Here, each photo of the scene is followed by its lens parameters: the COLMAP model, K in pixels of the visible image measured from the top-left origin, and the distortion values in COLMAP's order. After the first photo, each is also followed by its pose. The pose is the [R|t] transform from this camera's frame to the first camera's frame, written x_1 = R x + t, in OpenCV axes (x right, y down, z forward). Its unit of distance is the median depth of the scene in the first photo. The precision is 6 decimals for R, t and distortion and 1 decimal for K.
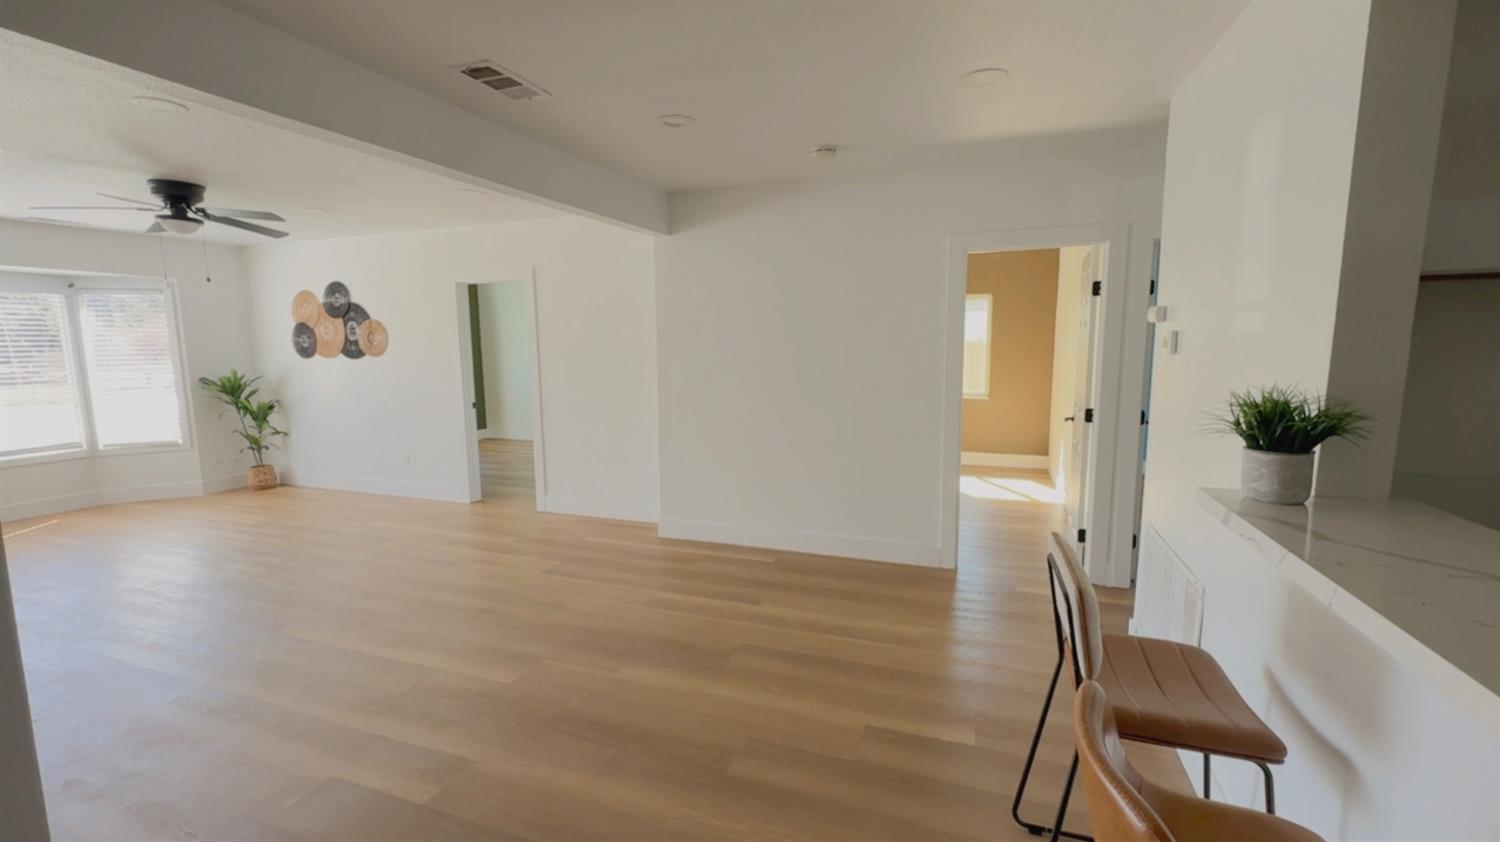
lens RADIAL K [[626.2, 0, 750.0], [0, 626.2, 421.0], [0, 0, 1]] dist [0.003878, -0.000211]
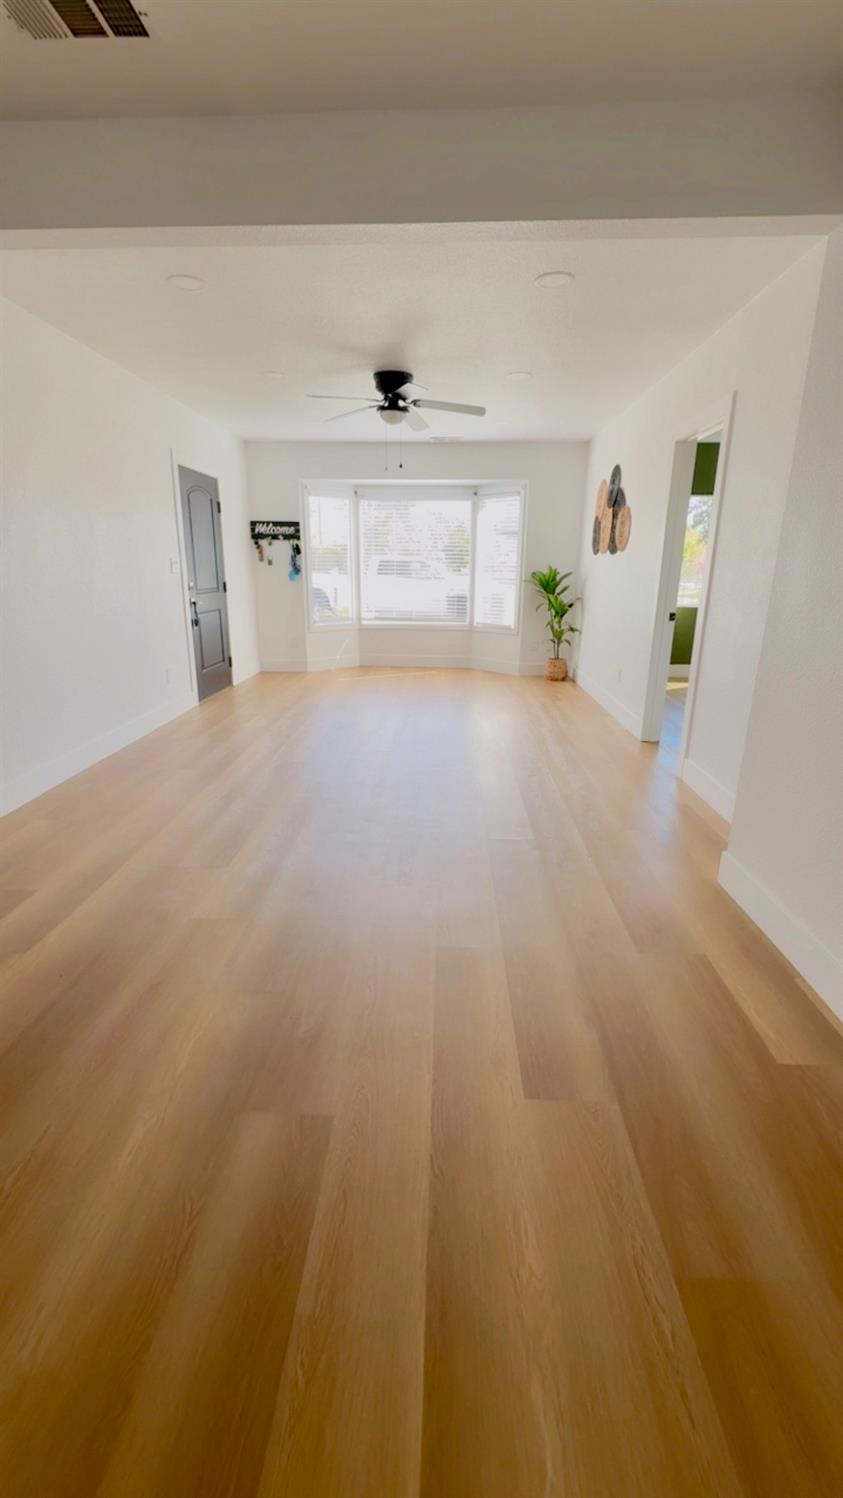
lens RADIAL K [[625.3, 0, 421.5], [0, 625.3, 749.0], [0, 0, 1]] dist [0.003878, -0.000211]
pose [[0.311543, 0.284002, -0.906799, 0.192629], [-0.136259, 0.957782, 0.253156, -0.023797], [0.940412, 0.044691, 0.337088, 0.484107]]
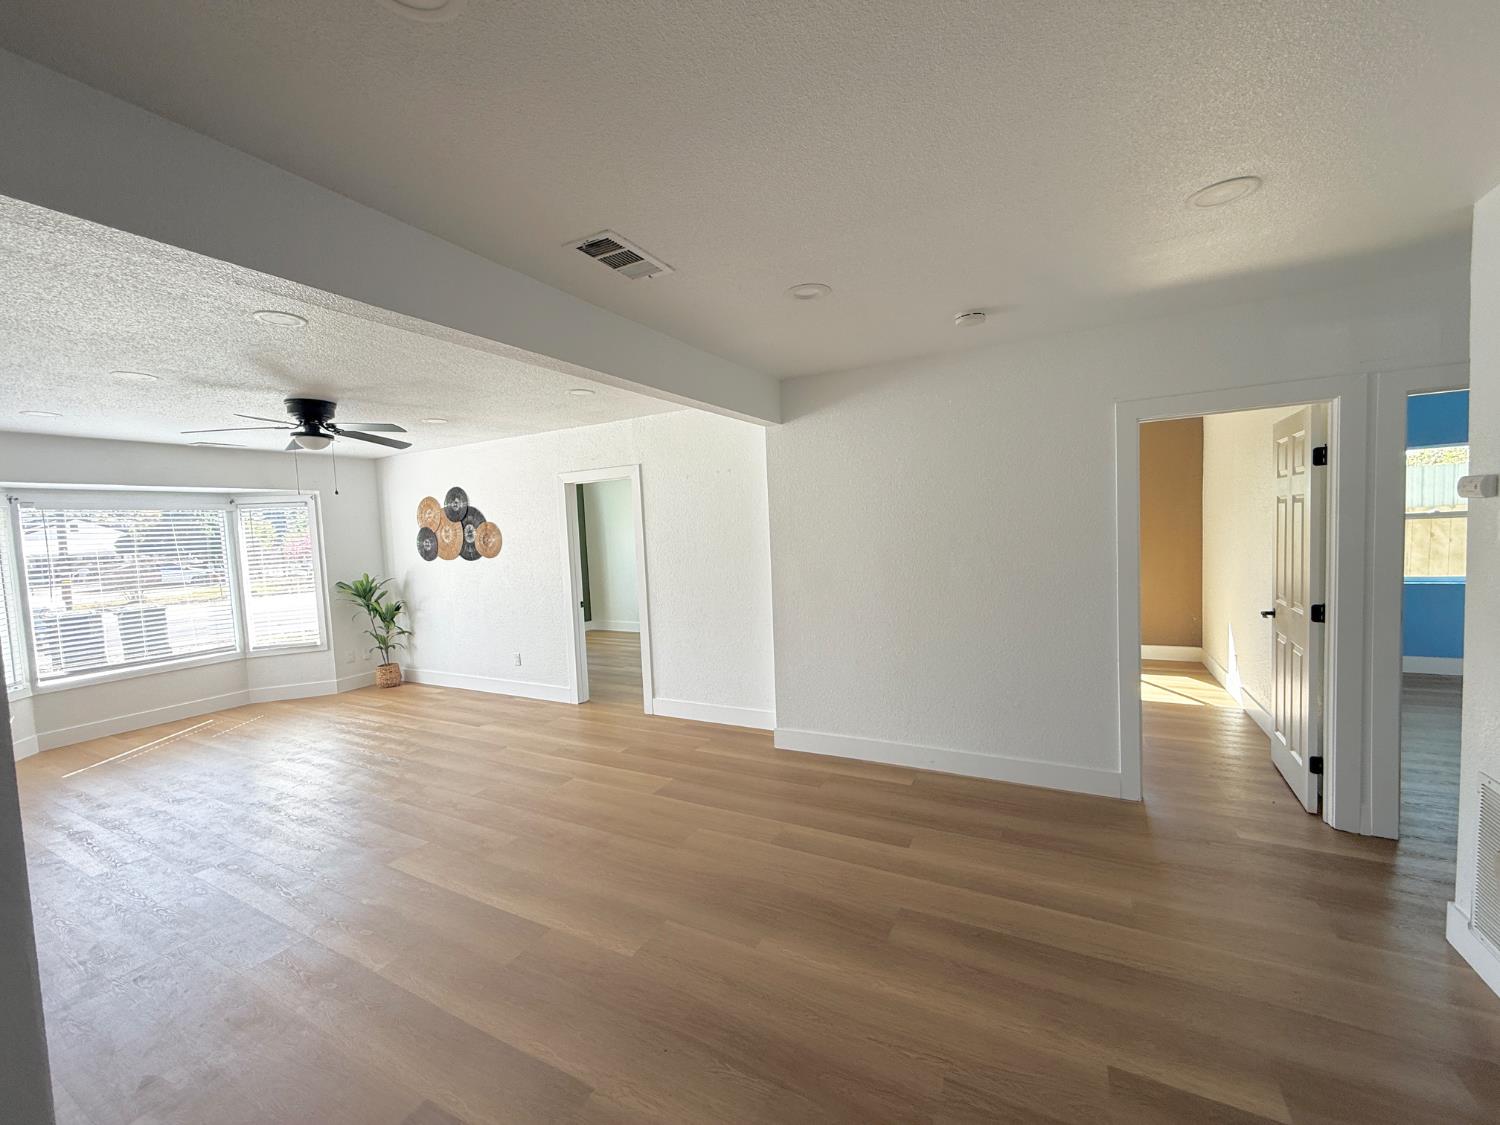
lens RADIAL K [[597.8, 0, 750.0], [0, 597.8, 562.5], [0, 0, 1]] dist [-0.000569, 0.000105]
pose [[0.990801, -0.027109, -0.132583, -0.051003], [0.018617, 0.997720, -0.064878, -0.025566], [0.134040, 0.061813, 0.989046, 0.097220]]
